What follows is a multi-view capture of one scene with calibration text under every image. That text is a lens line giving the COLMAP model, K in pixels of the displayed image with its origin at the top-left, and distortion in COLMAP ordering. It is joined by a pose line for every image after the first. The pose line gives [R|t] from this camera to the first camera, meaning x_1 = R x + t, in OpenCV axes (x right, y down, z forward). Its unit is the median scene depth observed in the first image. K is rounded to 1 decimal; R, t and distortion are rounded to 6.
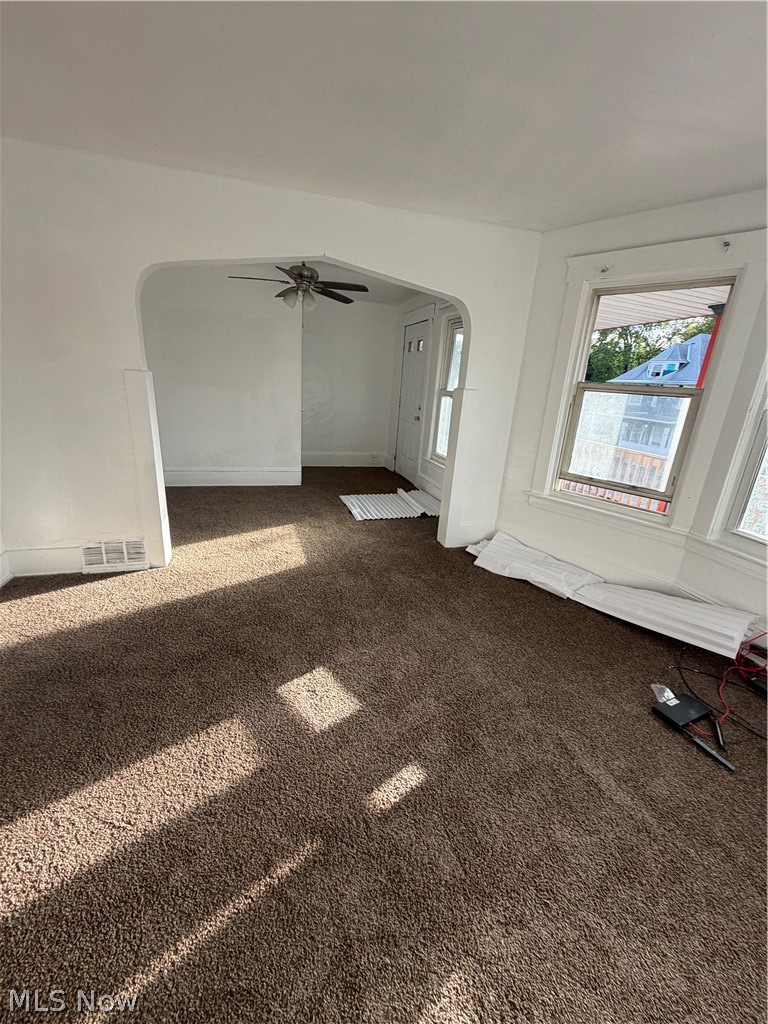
lens RADIAL K [[408.8, 0, 388.3], [0, 408.8, 509.9], [0, 0, 1]] dist [0.000655, -0.000143]
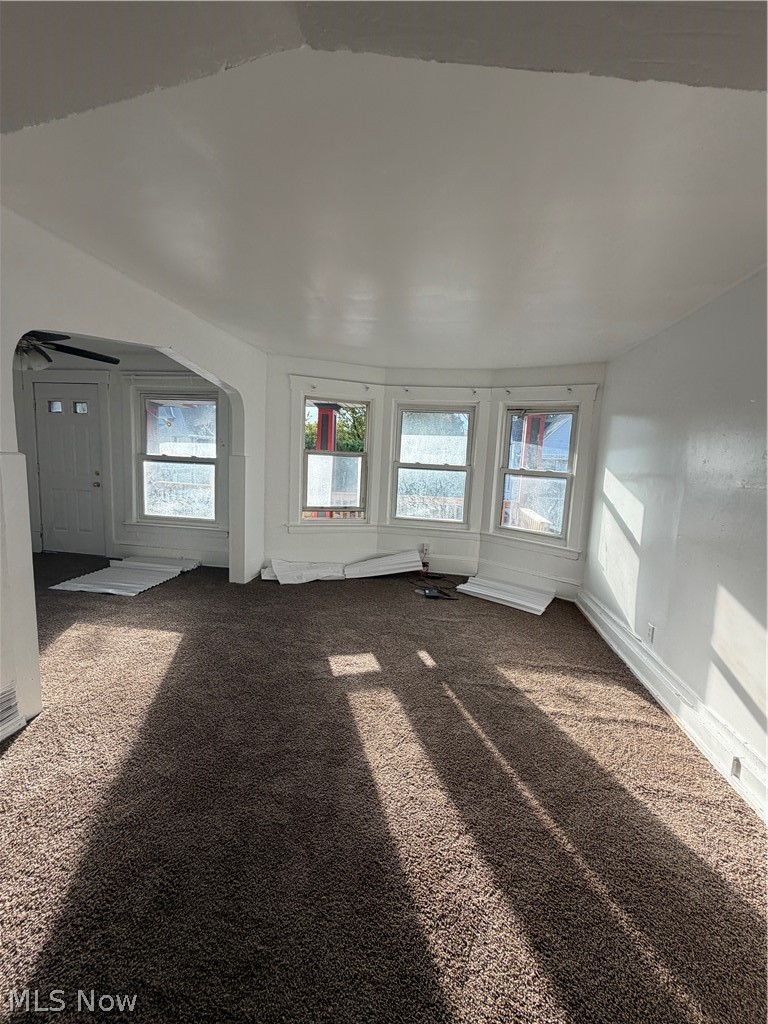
lens RADIAL K [[408.8, 0, 380.7], [0, 408.8, 511.9], [0, 0, 1]] dist [0.000655, -0.000143]
pose [[0.430691, -0.162582, 0.887734, -0.871091], [0.257763, 0.964827, 0.051645, -0.085575], [-0.864907, 0.206582, 0.457450, 0.069514]]
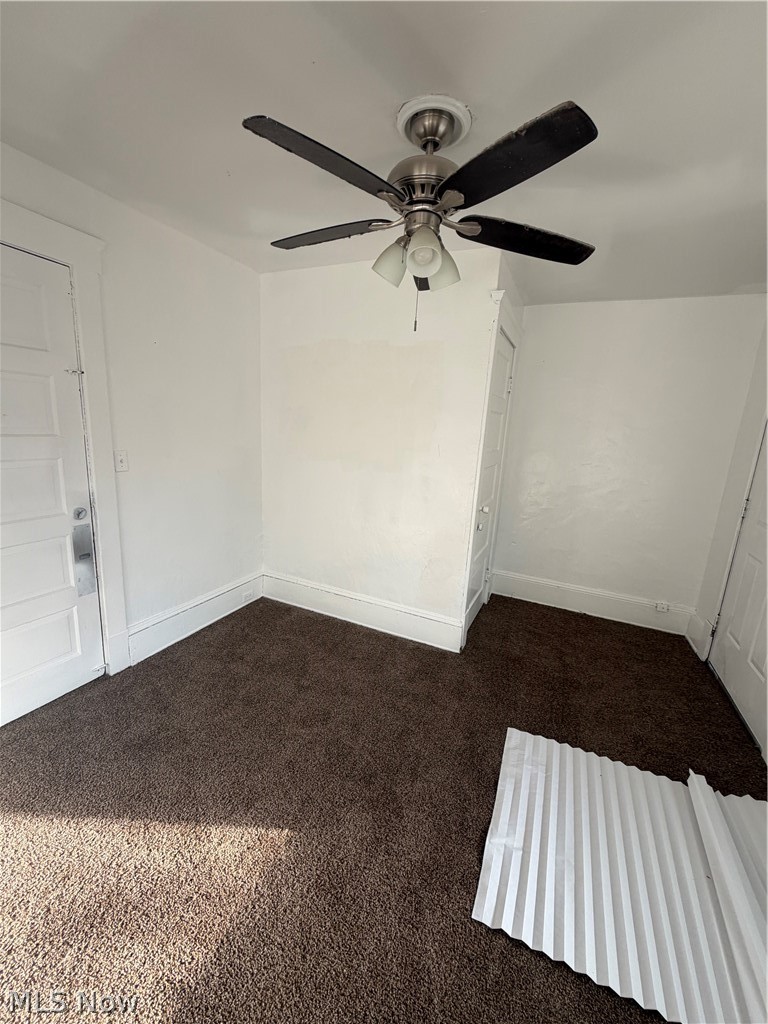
lens RADIAL K [[408.8, 0, 386.1], [0, 408.8, 508.3], [0, 0, 1]] dist [0.000655, -0.000143]
pose [[0.748238, 0.115304, -0.653334, 0.052902], [-0.212096, 0.974674, -0.070889, -0.322495], [0.628614, 0.191612, 0.753744, 0.936709]]
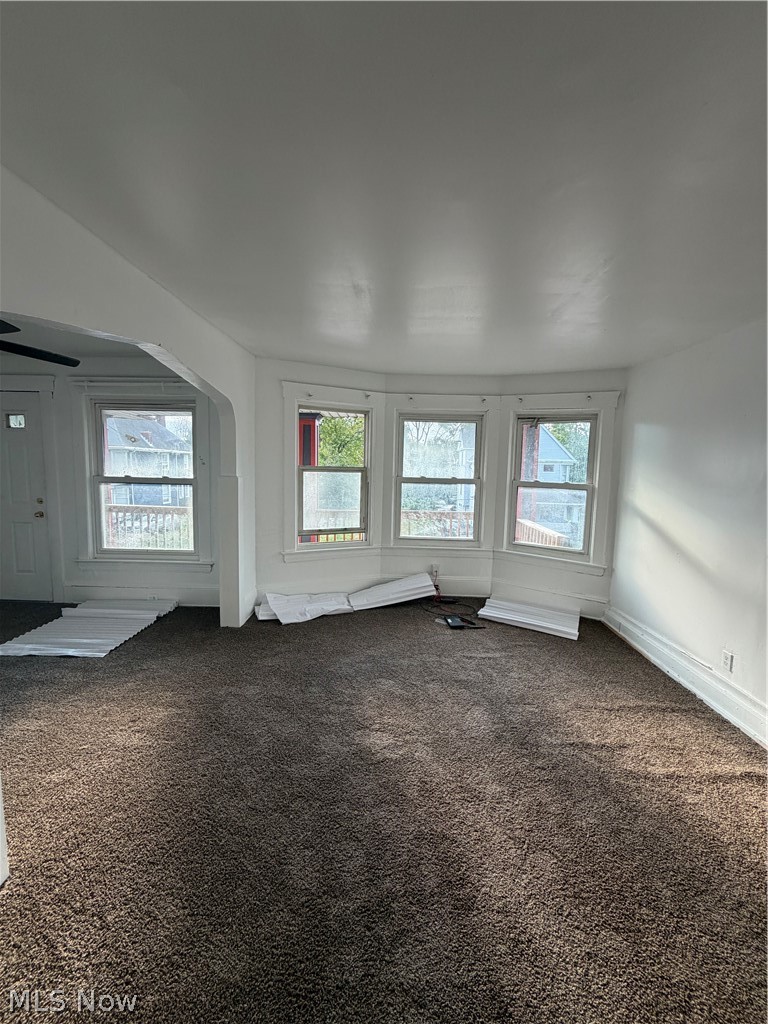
lens RADIAL K [[408.8, 0, 379.4], [0, 408.8, 510.4], [0, 0, 1]] dist [0.000655, -0.000143]
pose [[0.310589, -0.156839, 0.937516, -0.792702], [0.288406, 0.955348, 0.064276, -0.180399], [-0.905735, 0.250422, 0.341954, 0.321122]]
